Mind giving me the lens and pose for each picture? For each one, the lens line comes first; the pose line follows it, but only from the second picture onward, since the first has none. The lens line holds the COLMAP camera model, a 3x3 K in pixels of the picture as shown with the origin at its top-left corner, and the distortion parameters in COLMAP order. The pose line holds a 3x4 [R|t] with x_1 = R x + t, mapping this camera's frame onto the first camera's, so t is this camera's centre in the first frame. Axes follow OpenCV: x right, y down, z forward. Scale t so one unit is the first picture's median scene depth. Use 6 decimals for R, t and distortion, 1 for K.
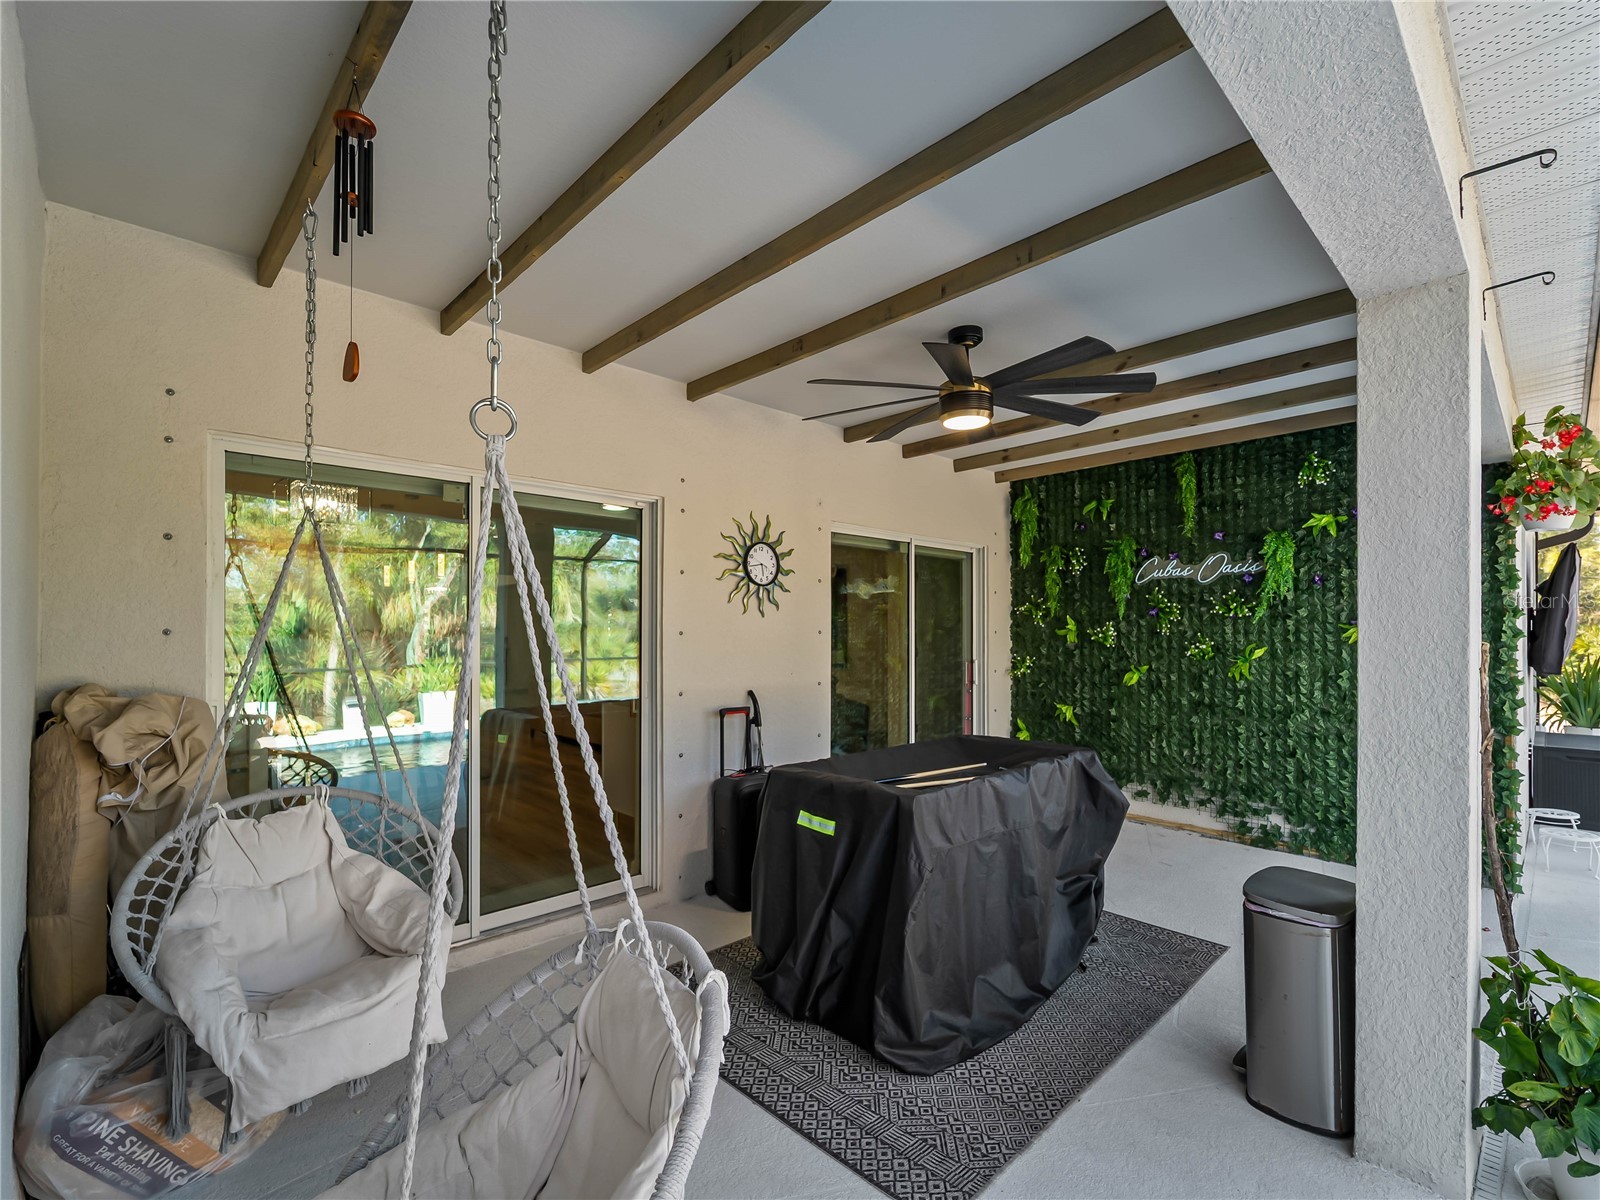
lens RADIAL K [[733.7, 0, 801.7], [0, 733.7, 630.1], [0, 0, 1]] dist [-0.003469, -0.001221]
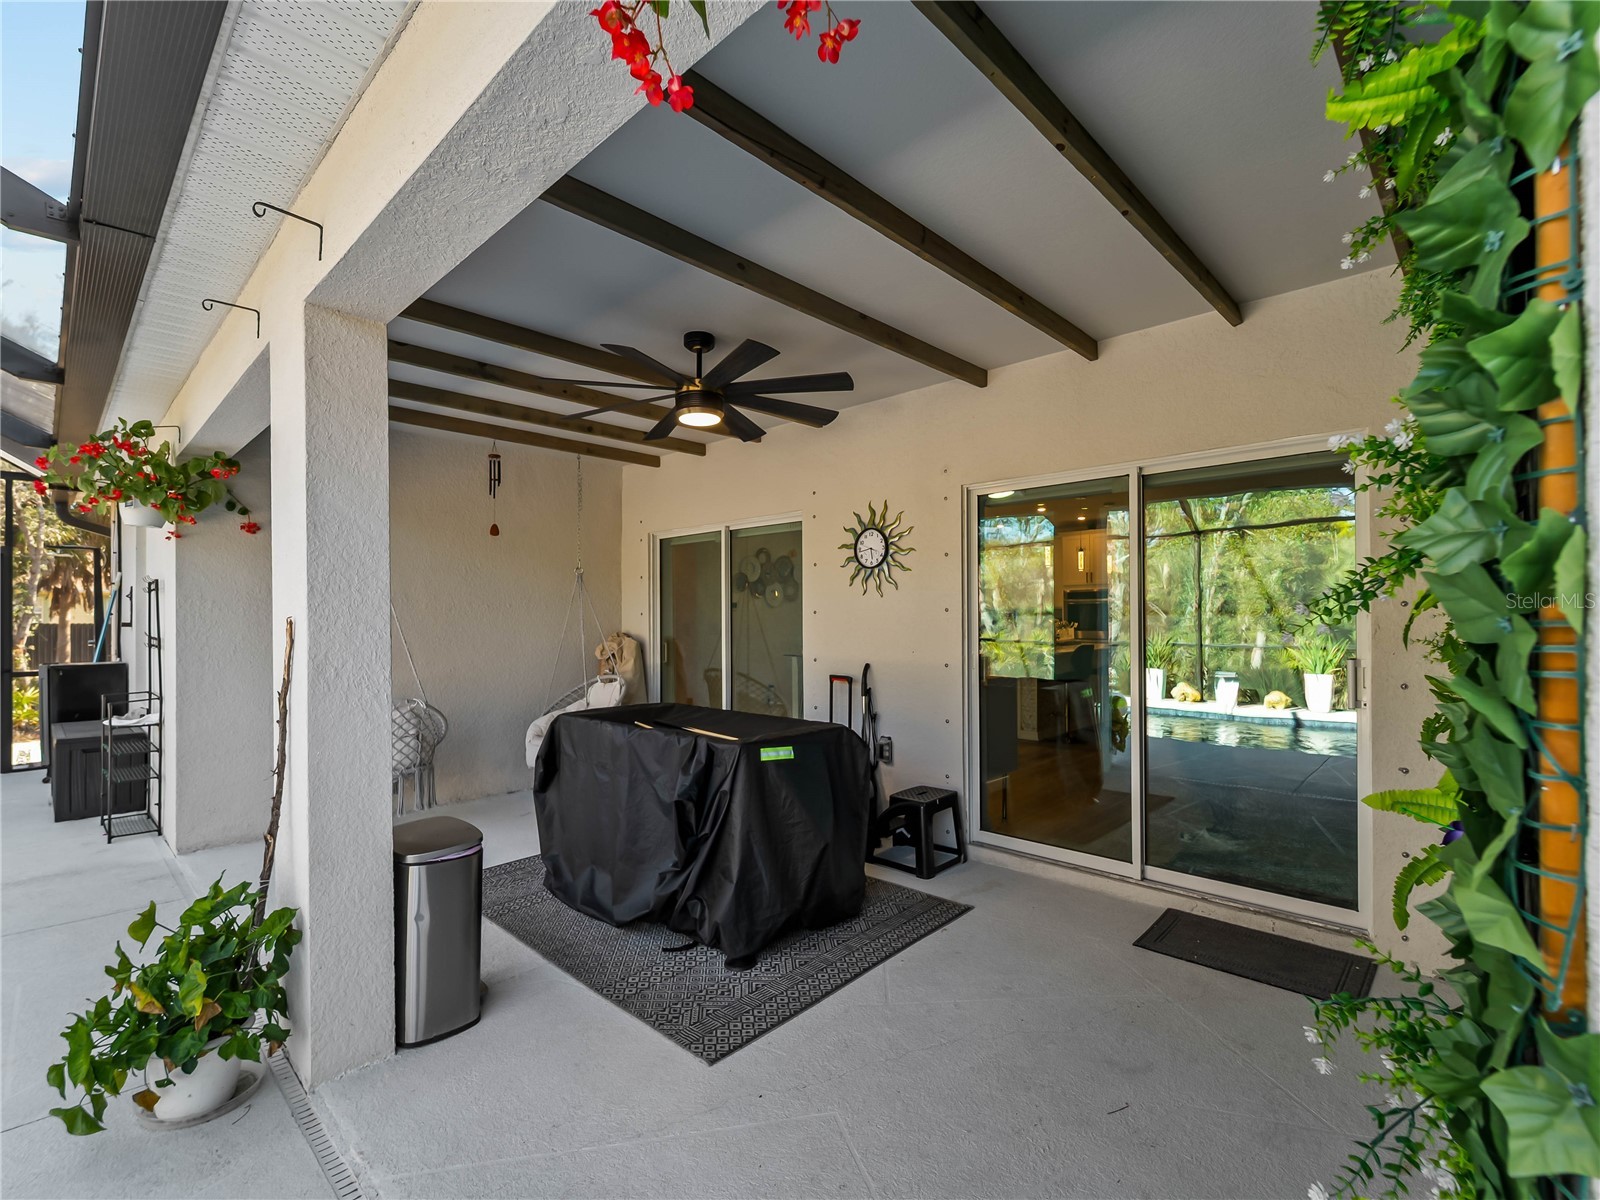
lens RADIAL K [[733.7, 0, 799.6], [0, 733.7, 609.7], [0, 0, 1]] dist [-0.003469, -0.001221]
pose [[0.041441, -0.007466, -0.999113, 1.022433], [0.009147, 0.999933, -0.007092, 0.007736], [0.999099, -0.008845, 0.041506, 0.842833]]
